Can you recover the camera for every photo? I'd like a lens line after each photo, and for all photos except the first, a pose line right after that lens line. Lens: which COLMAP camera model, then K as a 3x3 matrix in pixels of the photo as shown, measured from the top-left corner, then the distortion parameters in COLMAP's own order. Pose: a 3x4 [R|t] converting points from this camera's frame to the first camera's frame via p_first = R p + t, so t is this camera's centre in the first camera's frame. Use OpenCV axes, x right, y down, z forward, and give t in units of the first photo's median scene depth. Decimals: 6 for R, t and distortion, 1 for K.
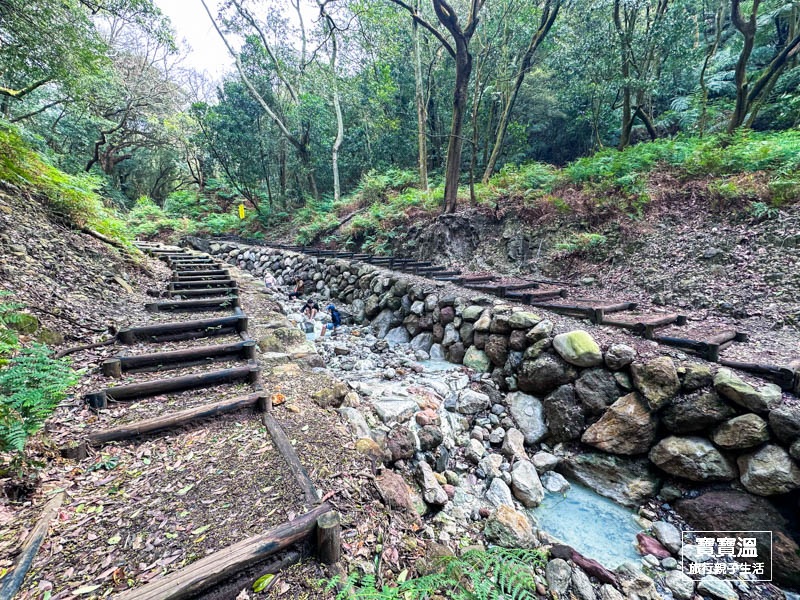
lens RADIAL K [[317.3, 0, 400.0], [0, 317.3, 300.0], [0, 0, 1]] dist [-0.007565, 0.000886]
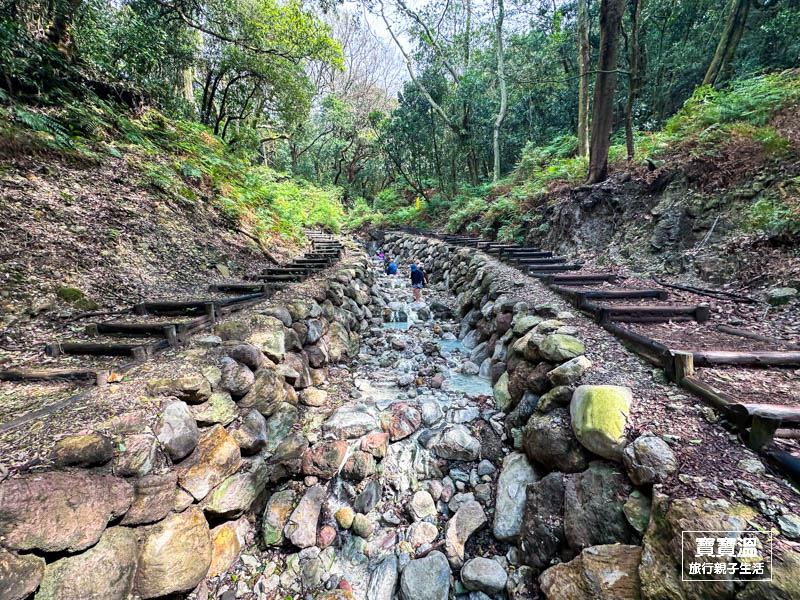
lens RADIAL K [[317.3, 0, 400.0], [0, 317.3, 300.0], [0, 0, 1]] dist [-0.007565, 0.000886]
pose [[0.805148, 0.093168, -0.585710, 0.295390], [-0.068829, 0.995590, 0.063750, -0.030374], [0.589067, -0.011014, 0.808009, 0.183036]]
